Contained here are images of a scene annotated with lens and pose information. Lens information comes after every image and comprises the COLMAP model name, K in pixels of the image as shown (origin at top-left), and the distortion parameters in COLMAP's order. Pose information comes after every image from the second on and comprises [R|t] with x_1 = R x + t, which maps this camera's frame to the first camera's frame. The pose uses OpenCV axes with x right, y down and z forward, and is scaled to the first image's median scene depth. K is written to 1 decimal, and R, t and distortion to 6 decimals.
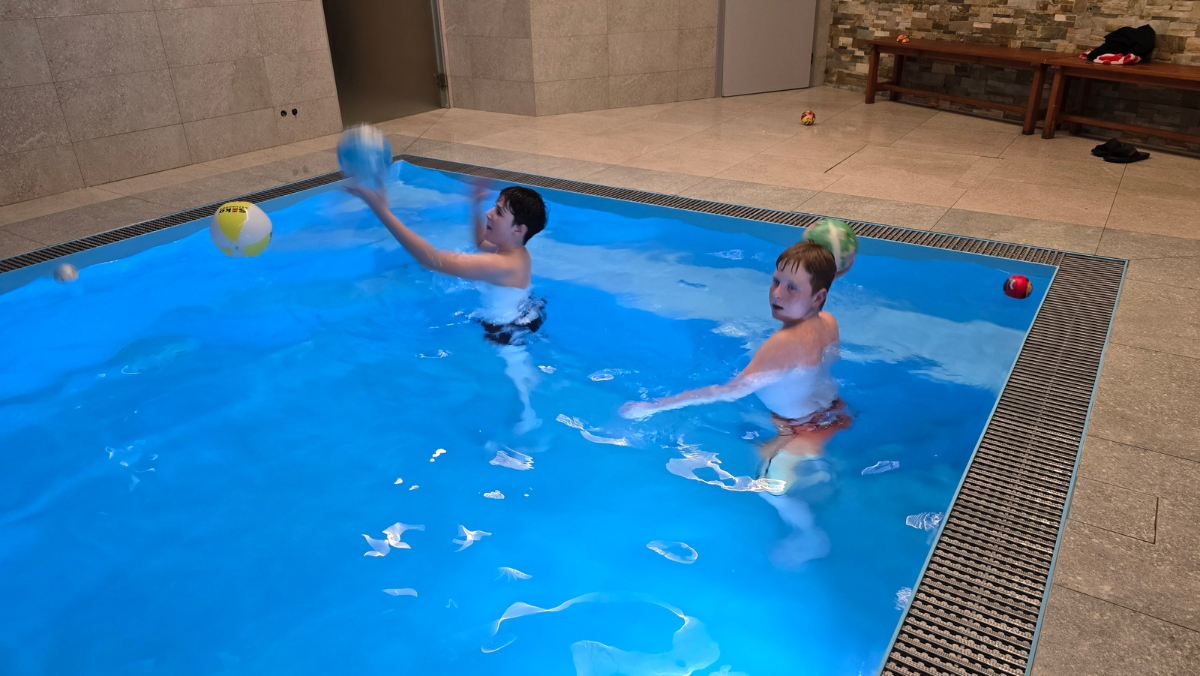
lens RADIAL K [[821.9, 0, 600.5], [0, 821.9, 337.0], [0, 0, 1]] dist [0.055916, -0.055631]
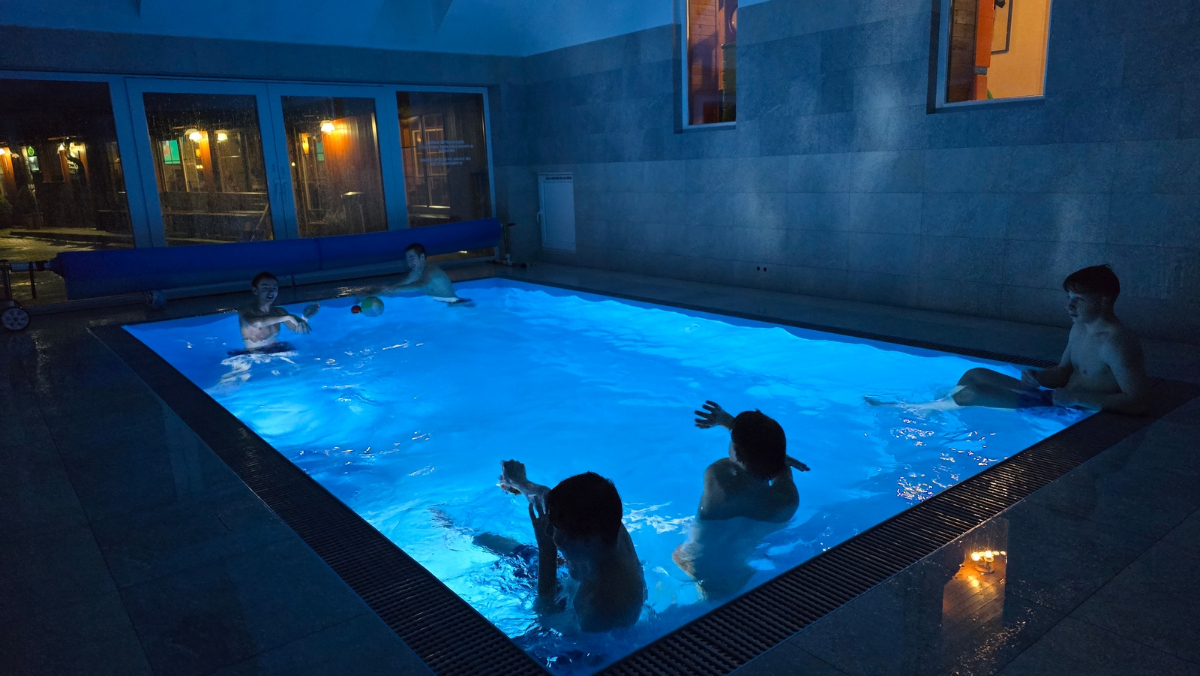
lens RADIAL K [[821.9, 0, 612.0], [0, 821.9, 349.9], [0, 0, 1]] dist [0.055916, -0.055631]
pose [[-0.308831, 0.234231, -0.921824, 0.885260], [-0.366467, 0.865066, 0.342583, -0.481395], [0.877682, 0.443619, -0.181321, 0.992961]]
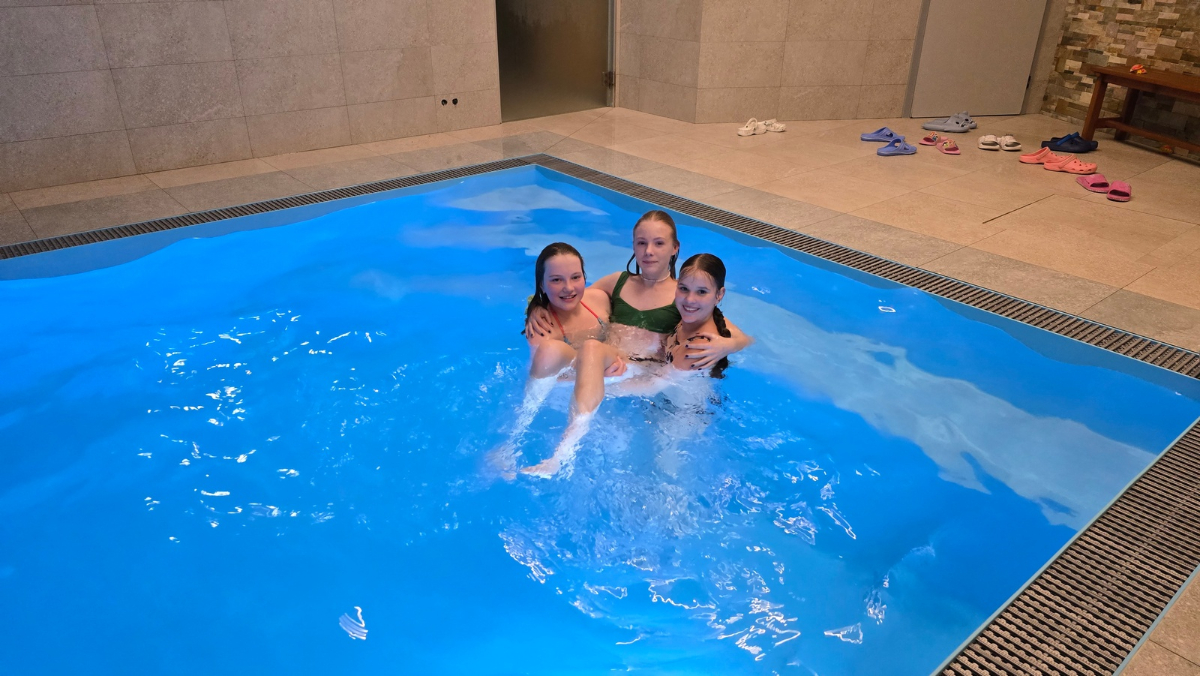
lens RADIAL K [[821.9, 0, 595.8], [0, 821.9, 341.8], [0, 0, 1]] dist [0.055916, -0.055631]
pose [[0.956486, 0.151836, -0.249158, 0.090094], [-0.147010, 0.988406, 0.037978, -0.038203], [0.252036, 0.000303, 0.967718, 0.048864]]
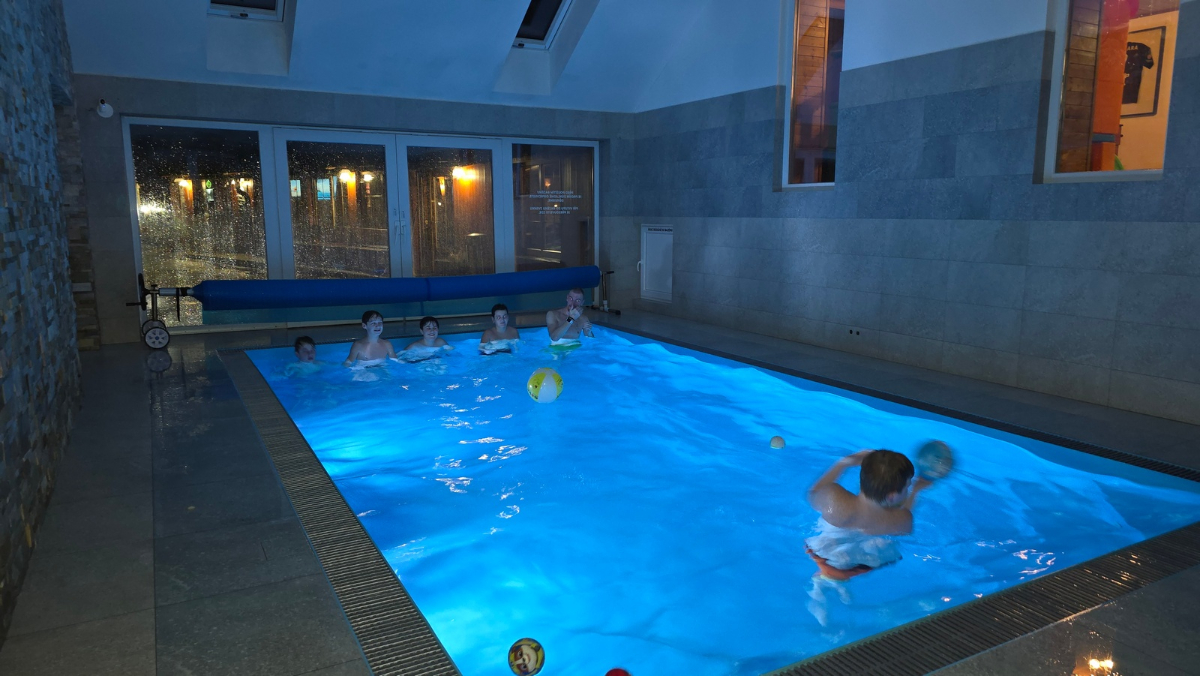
lens RADIAL K [[821.9, 0, 606.7], [0, 821.9, 333.8], [0, 0, 1]] dist [0.055916, -0.055631]
pose [[-0.467715, 0.147132, -0.871547, 0.862174], [-0.369081, 0.863457, 0.343833, -0.523183], [0.803133, 0.482487, -0.349548, 1.042851]]
